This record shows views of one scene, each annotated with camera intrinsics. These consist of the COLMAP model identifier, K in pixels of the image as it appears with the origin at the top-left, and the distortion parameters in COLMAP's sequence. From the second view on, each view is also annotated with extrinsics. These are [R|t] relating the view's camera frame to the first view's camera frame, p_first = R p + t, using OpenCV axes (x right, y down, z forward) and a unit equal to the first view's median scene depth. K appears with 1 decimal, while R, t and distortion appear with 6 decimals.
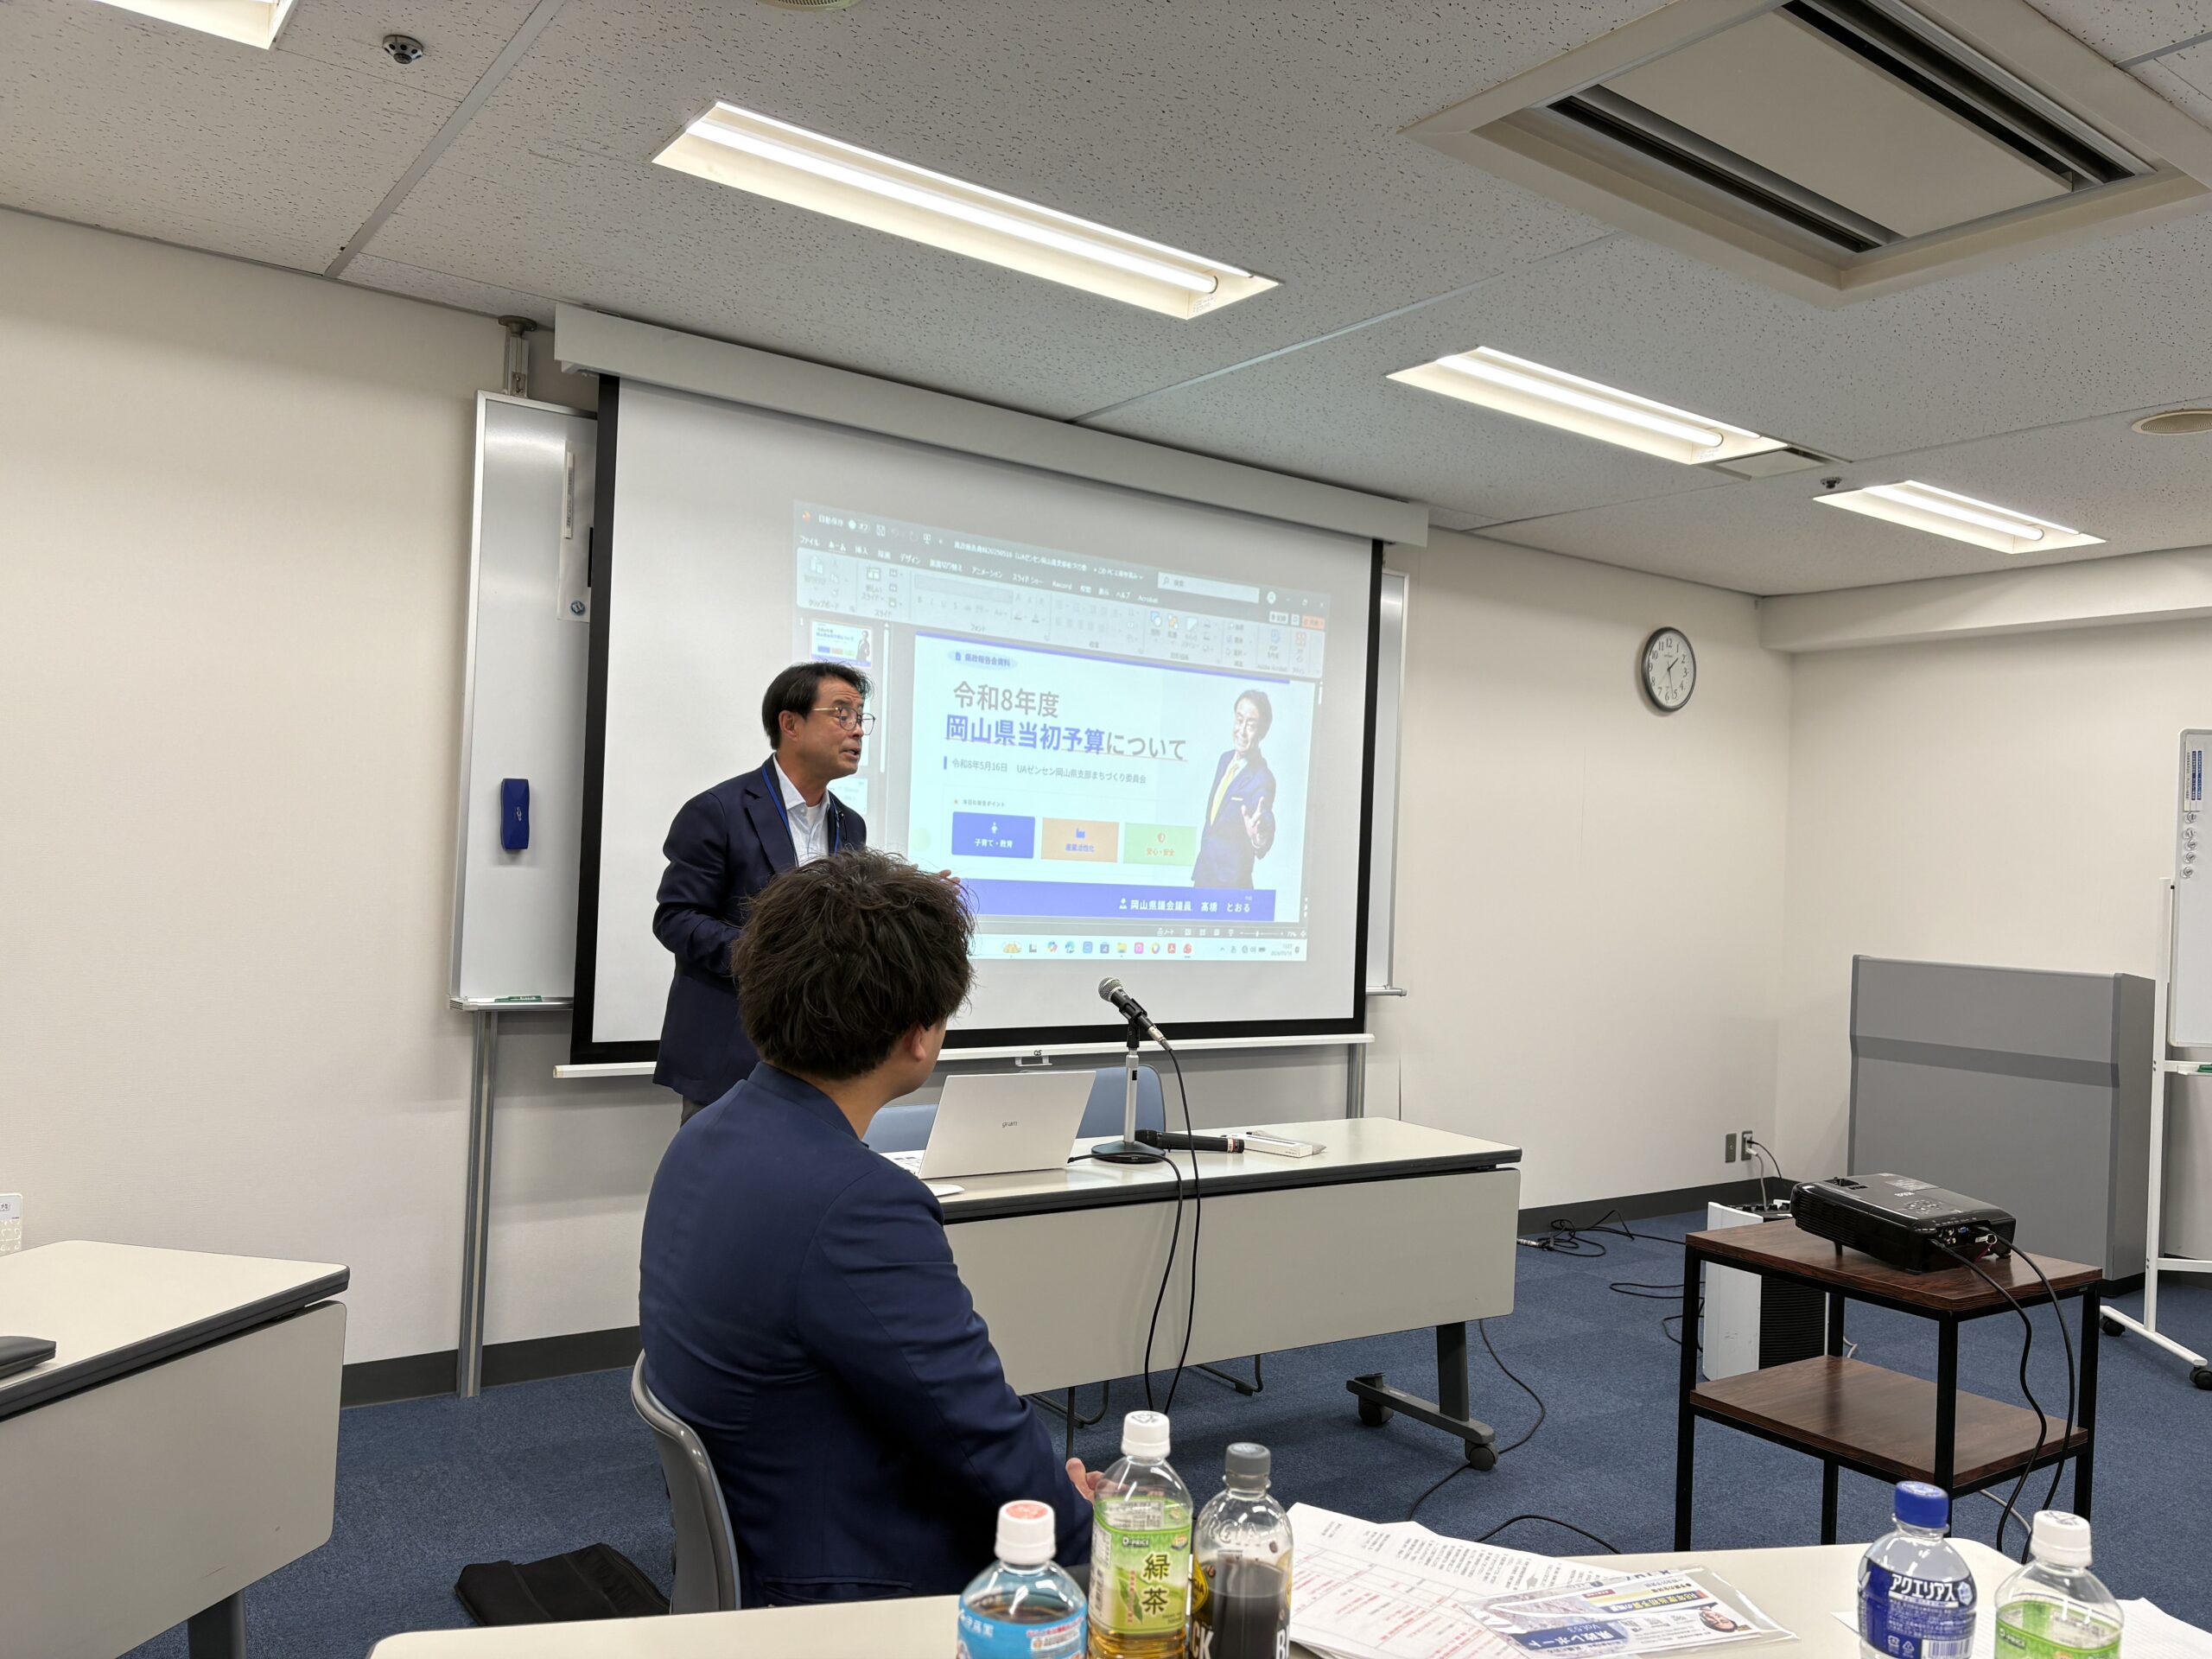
lens RADIAL K [[1667.8, 0, 1110.0], [0, 1667.8, 834.7], [0, 0, 1]] dist [0.018733, -0.016771]
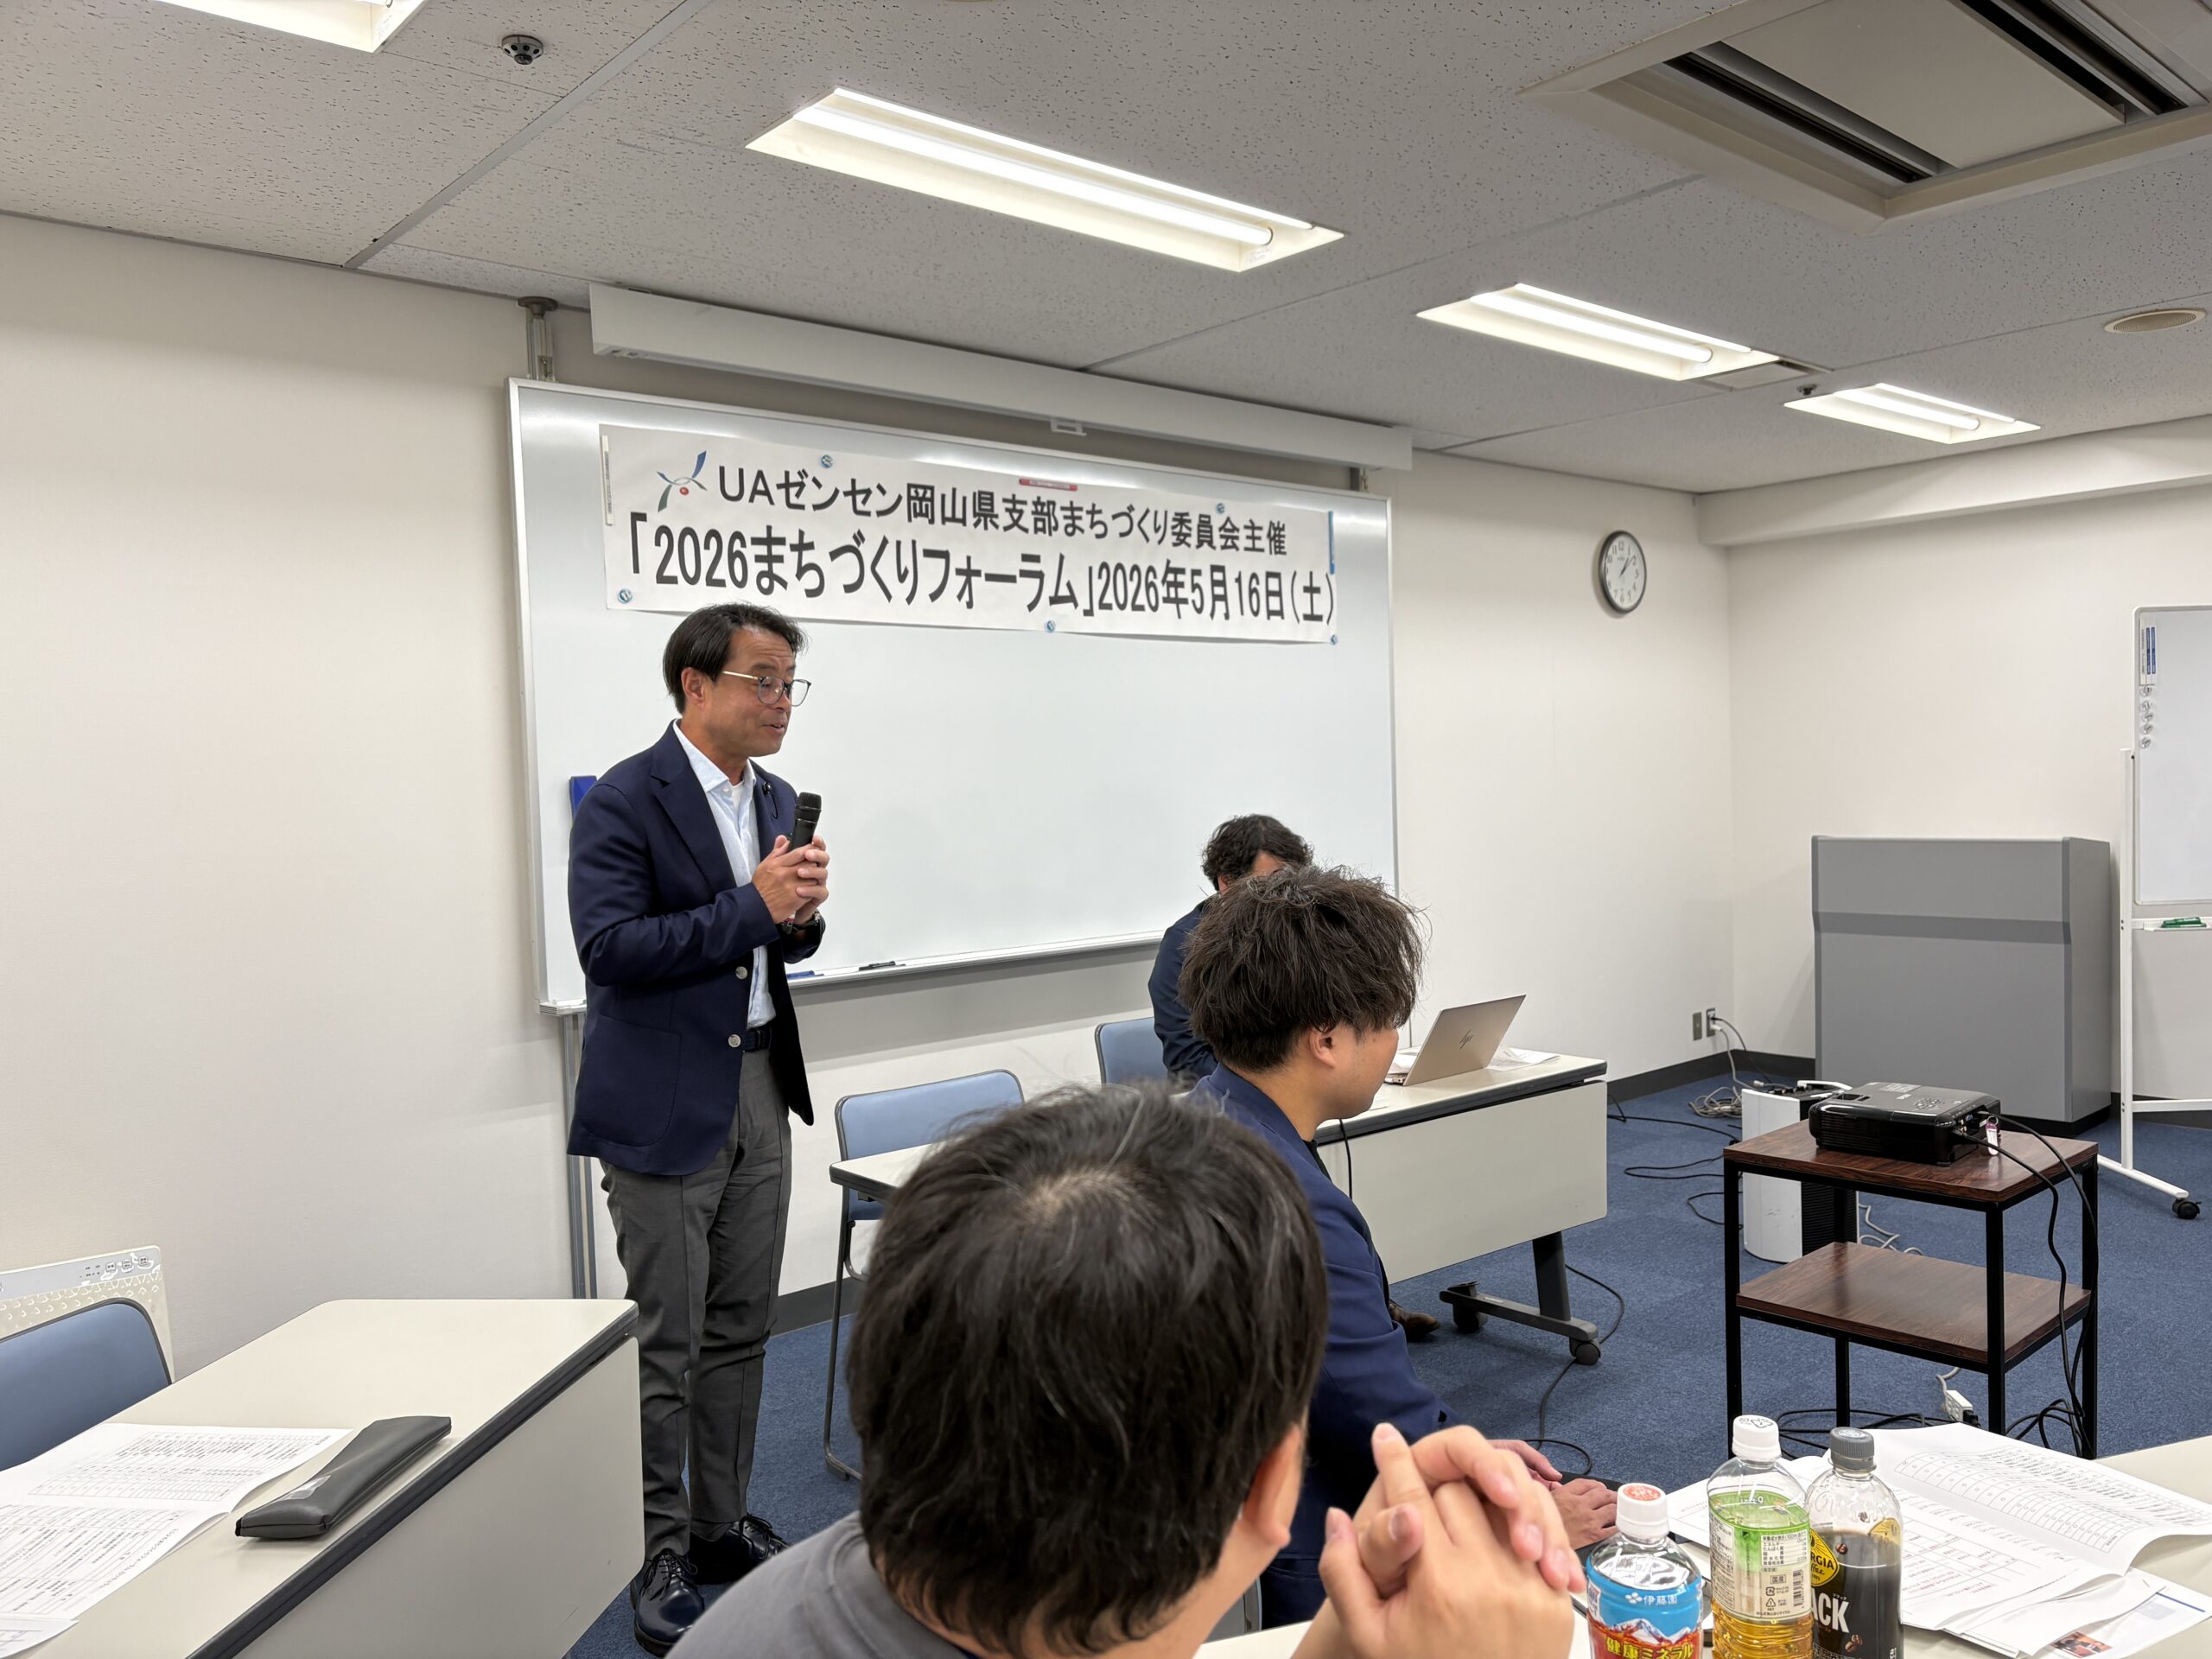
lens RADIAL K [[1667.8, 0, 1112.4], [0, 1667.8, 839.0], [0, 0, 1]] dist [0.018733, -0.016771]
pose [[0.993657, -0.074876, 0.083899, -0.129931], [0.069884, 0.995693, 0.060931, -0.033958], [-0.088100, -0.054681, 0.994610, -0.007001]]
